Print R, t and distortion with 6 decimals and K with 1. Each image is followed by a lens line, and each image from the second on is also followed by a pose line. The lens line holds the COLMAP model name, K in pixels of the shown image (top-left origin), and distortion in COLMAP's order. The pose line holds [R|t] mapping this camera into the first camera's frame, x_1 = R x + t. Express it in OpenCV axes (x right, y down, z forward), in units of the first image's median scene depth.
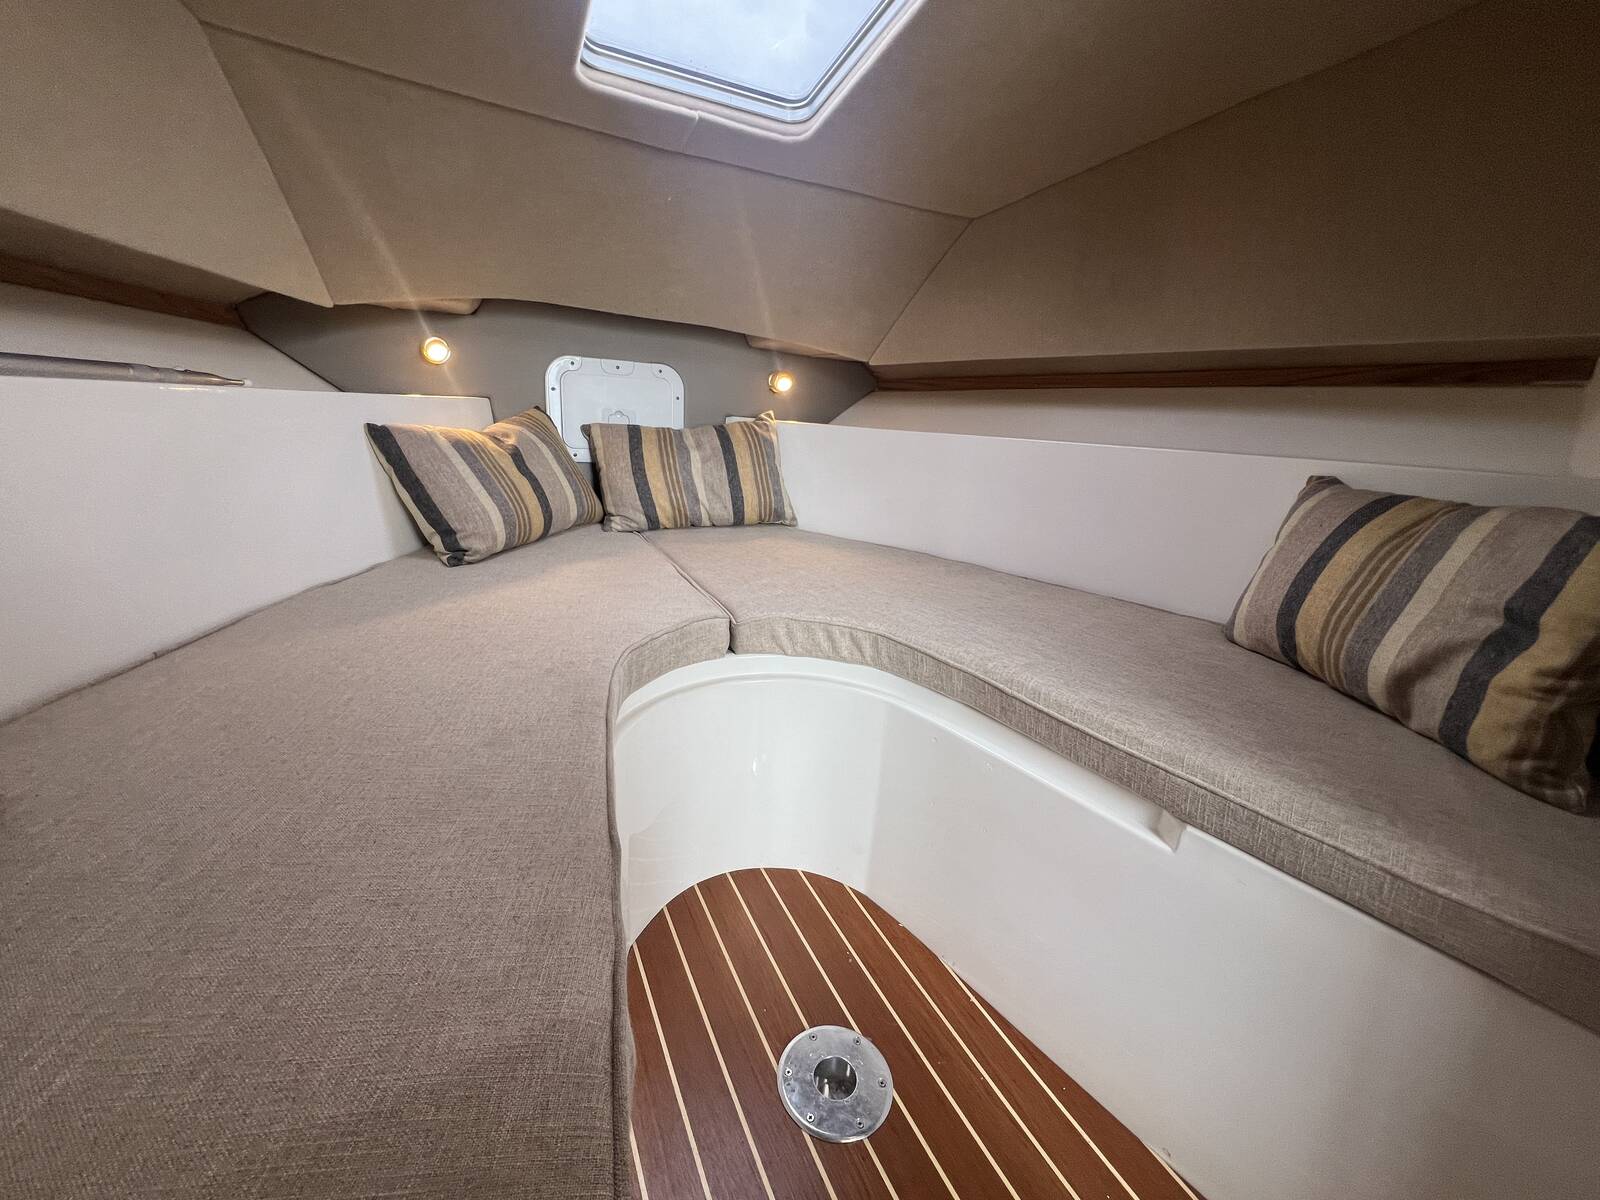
lens RADIAL K [[648.1, 0, 791.3], [0, 648.1, 599.2], [0, 0, 1]] dist [-0.007530, 0.000423]
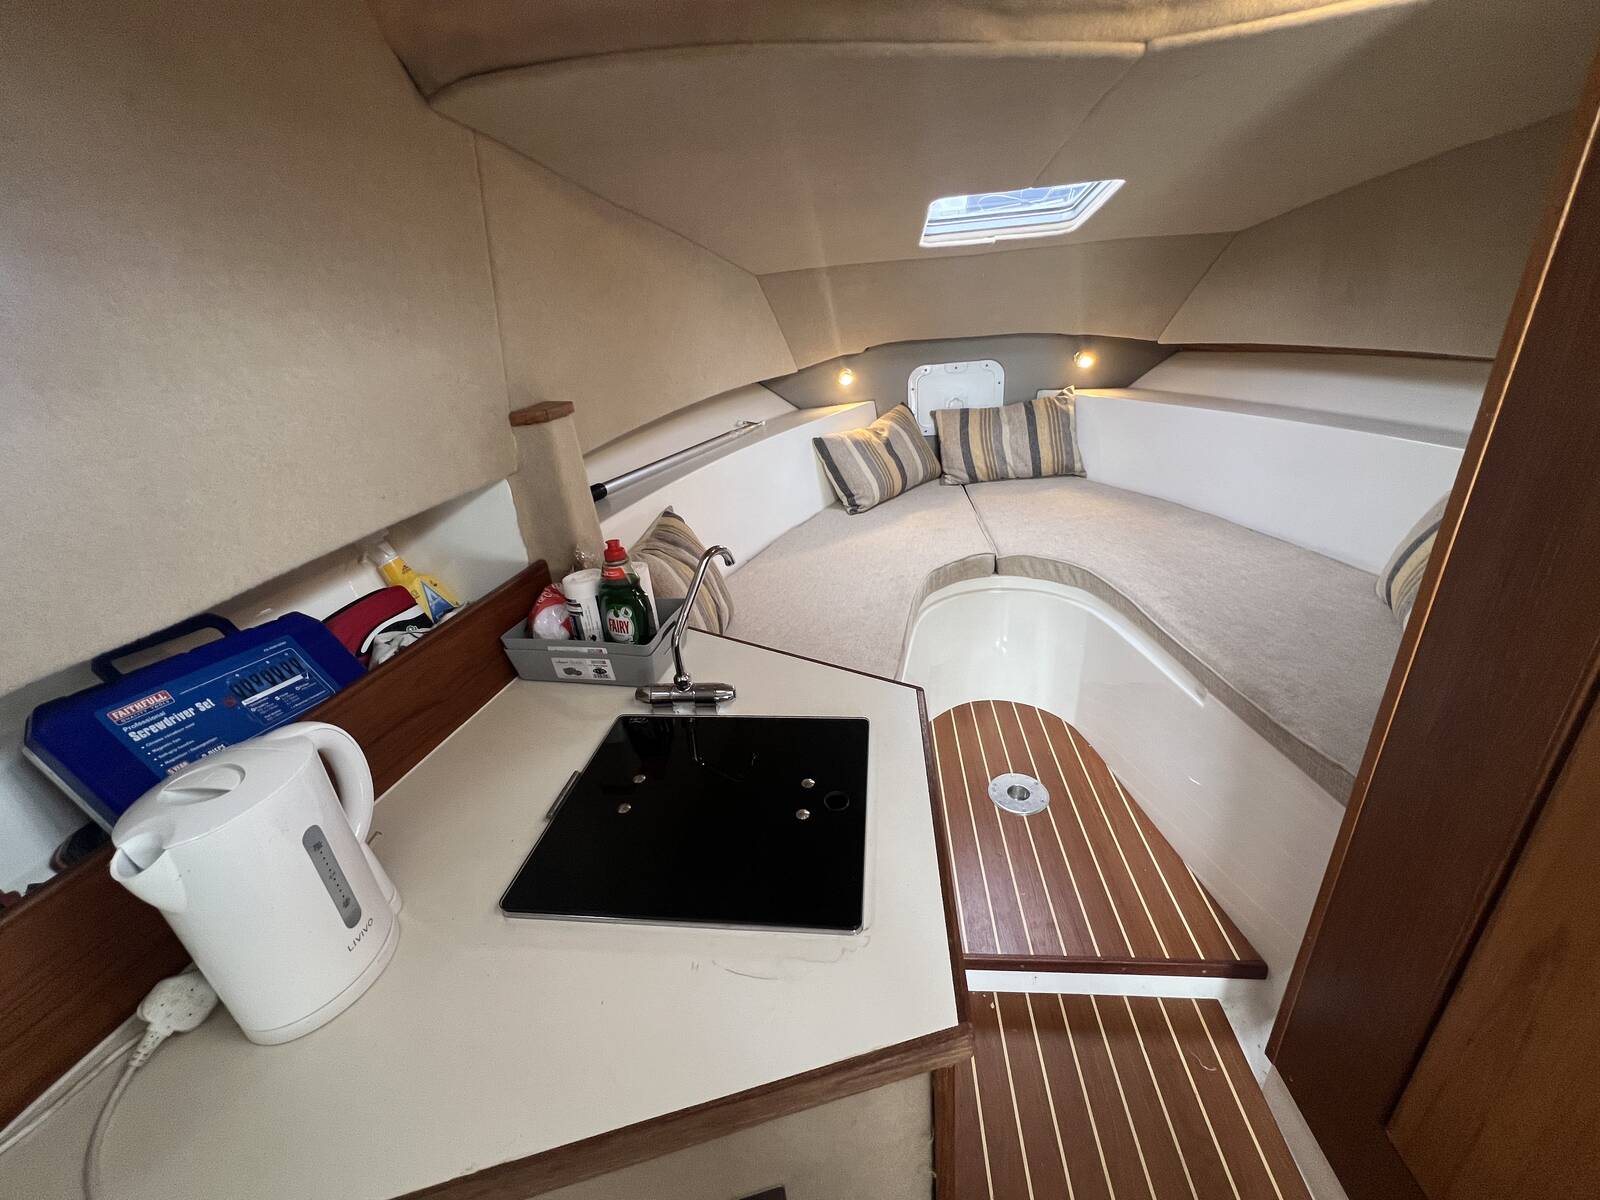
lens RADIAL K [[648.1, 0, 797.6], [0, 648.1, 600.8], [0, 0, 1]] dist [-0.007530, 0.000423]
pose [[0.849474, 0.096783, -0.518678, 0.260305], [-0.008797, 0.985494, 0.169482, -0.097306], [0.527557, -0.139408, 0.838003, -0.530571]]
